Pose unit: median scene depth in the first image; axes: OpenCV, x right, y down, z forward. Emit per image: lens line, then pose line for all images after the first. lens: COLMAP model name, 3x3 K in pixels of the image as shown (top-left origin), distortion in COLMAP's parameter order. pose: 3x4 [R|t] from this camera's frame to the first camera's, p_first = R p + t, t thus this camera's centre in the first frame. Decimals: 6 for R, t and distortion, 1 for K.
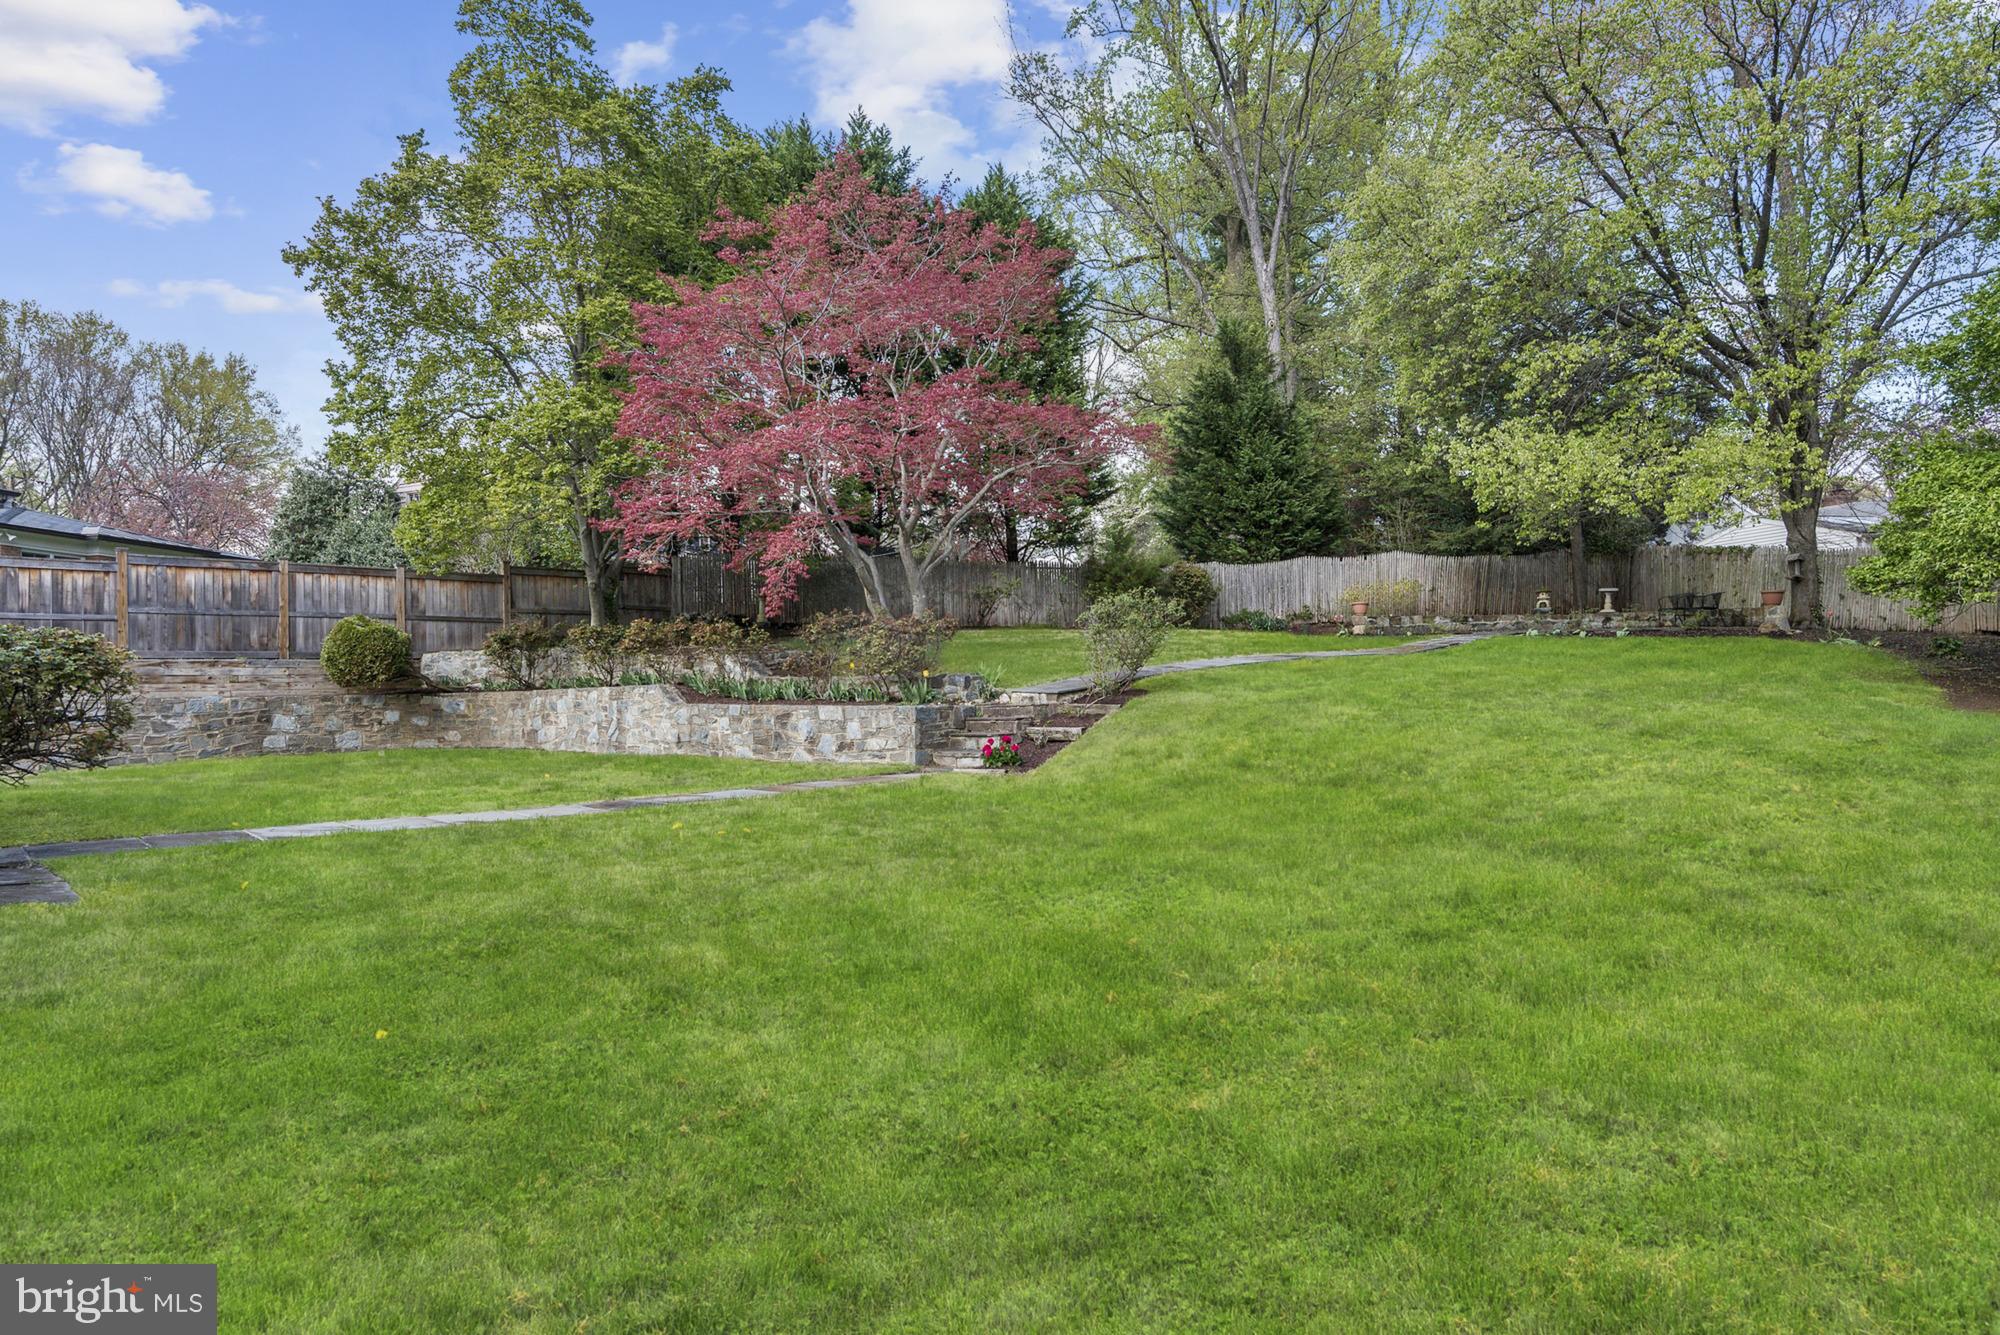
lens RADIAL K [[931.2, 0, 1003.6], [0, 931.2, 678.0], [0, 0, 1]] dist [-0.001924, -0.001147]
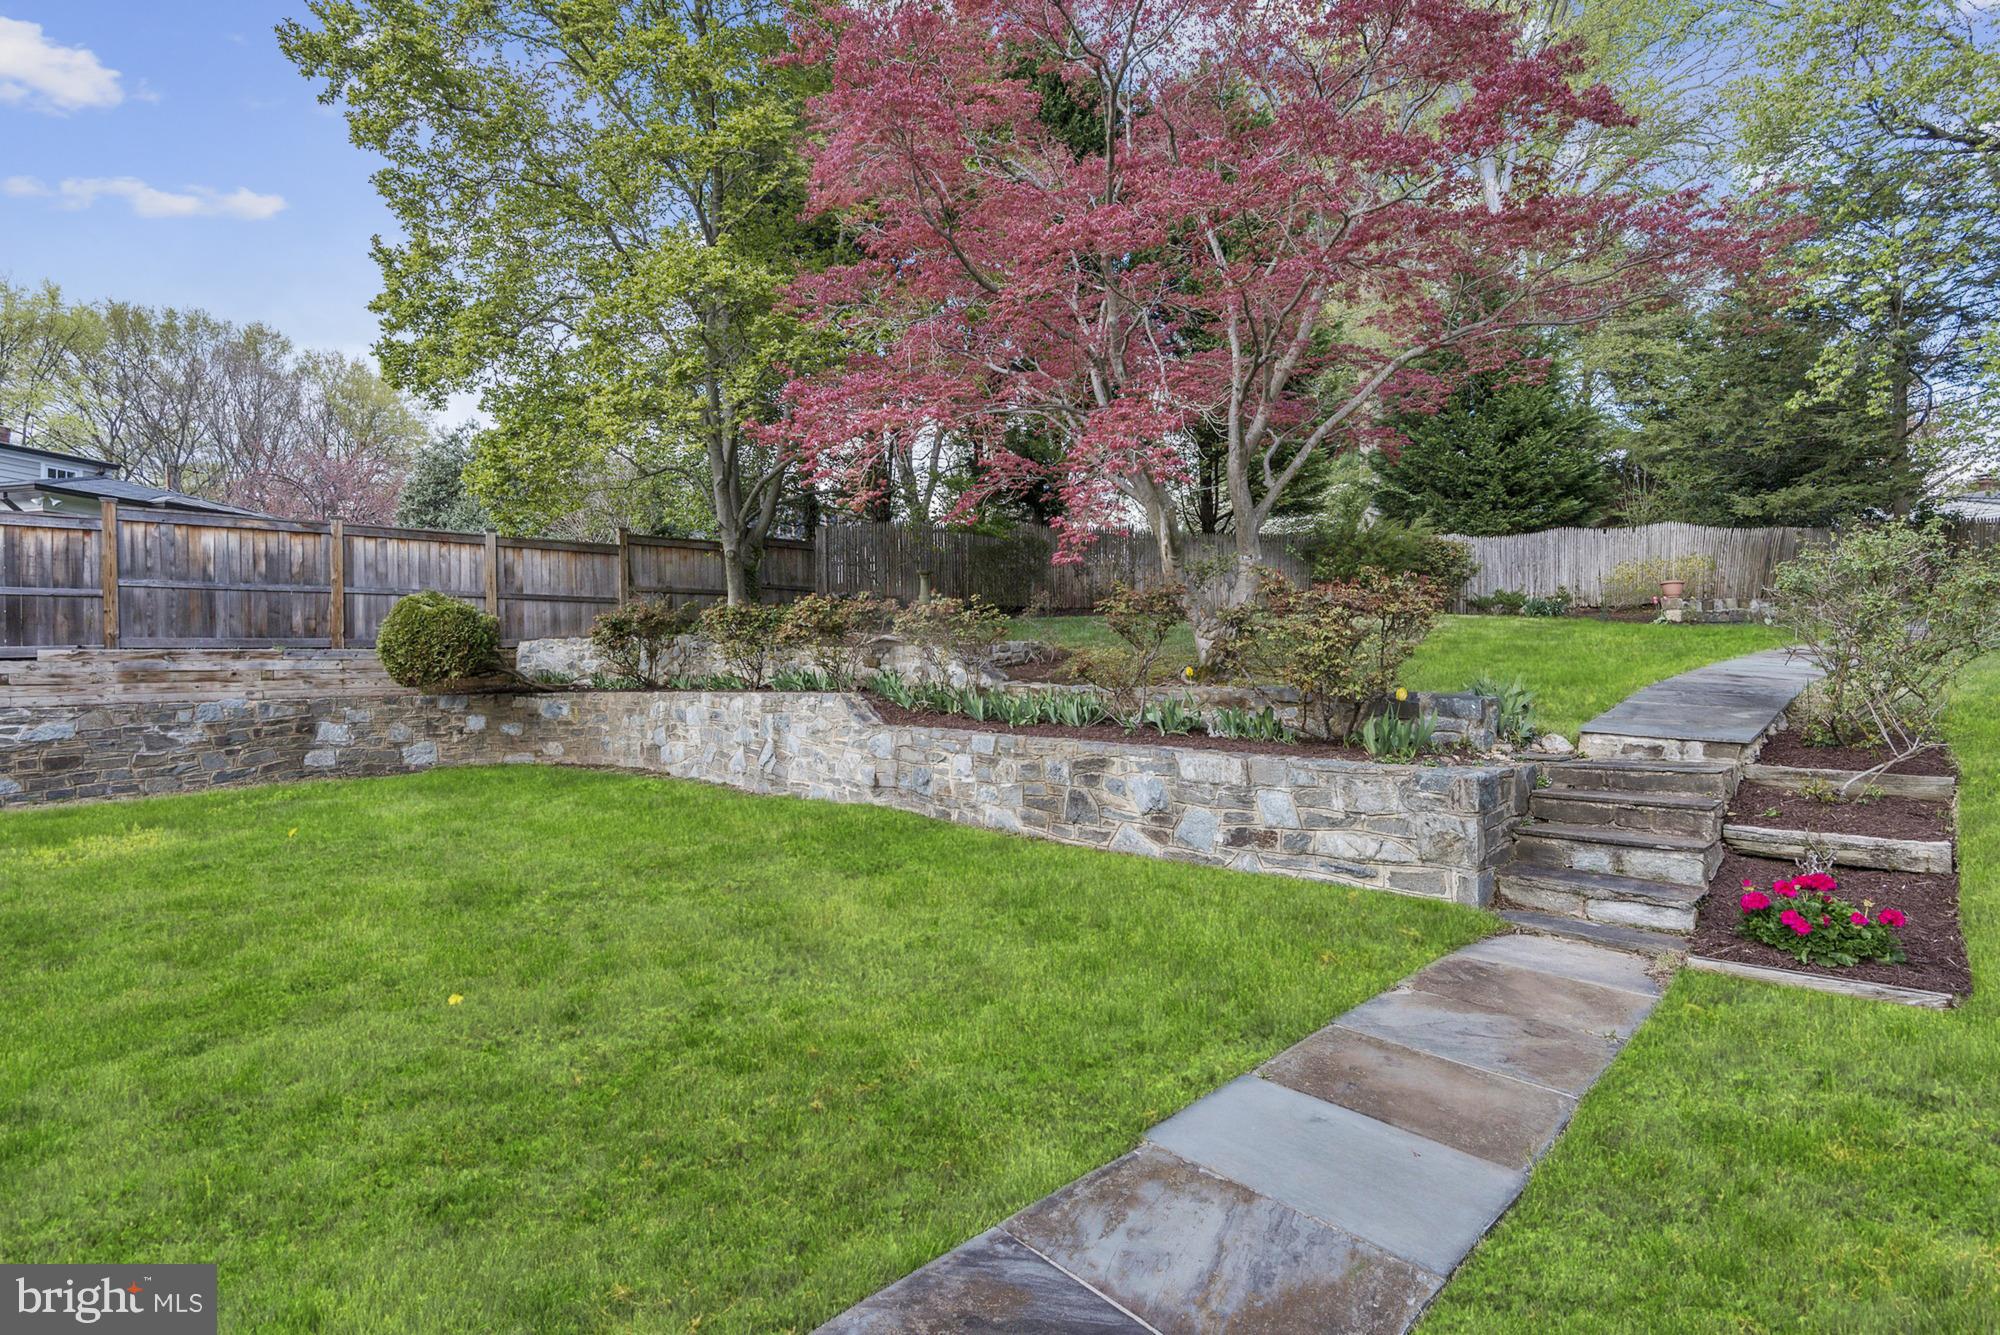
lens RADIAL K [[764.8, 0, 1000.0], [0, 764.8, 667.5], [0, 0, 1]] dist [-0.000586, -0.000257]
pose [[0.998859, 0.006302, -0.047348, -0.200794], [-0.005635, 0.999883, 0.014199, -0.017119], [0.047432, -0.013916, 0.998778, 0.402860]]
